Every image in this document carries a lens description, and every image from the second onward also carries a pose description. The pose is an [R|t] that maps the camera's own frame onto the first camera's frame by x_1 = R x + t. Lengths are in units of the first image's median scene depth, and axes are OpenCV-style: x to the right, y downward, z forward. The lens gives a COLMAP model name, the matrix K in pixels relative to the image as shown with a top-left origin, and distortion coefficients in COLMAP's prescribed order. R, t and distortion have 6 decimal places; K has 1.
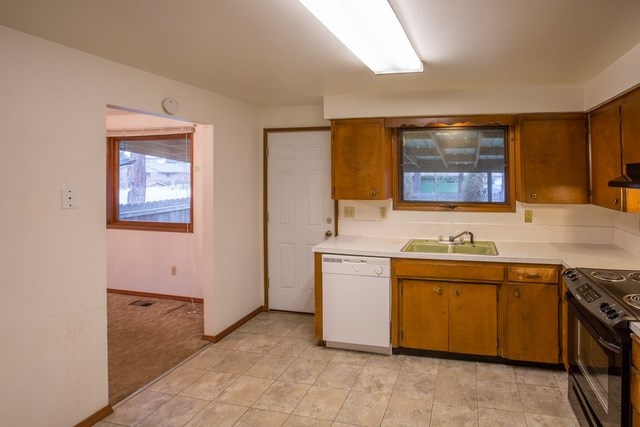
lens RADIAL K [[294.5, 0, 320.2], [0, 294.5, 169.1], [0, 0, 1]] dist [-0.055554, 0.015423]
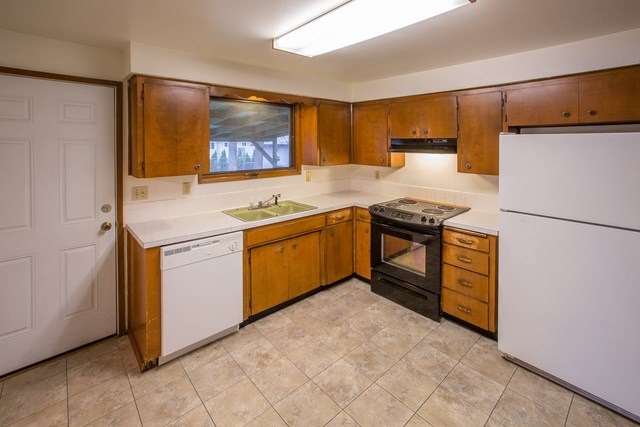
lens RADIAL K [[307.4, 0, 321.9], [0, 307.4, 146.4], [0, 0, 1]] dist [0.000339, 0.001552]
pose [[0.570061, -0.013957, 0.821484, -0.456948], [-0.012180, 0.999602, 0.025436, -0.010031], [-0.821512, -0.024505, 0.569665, 0.193619]]
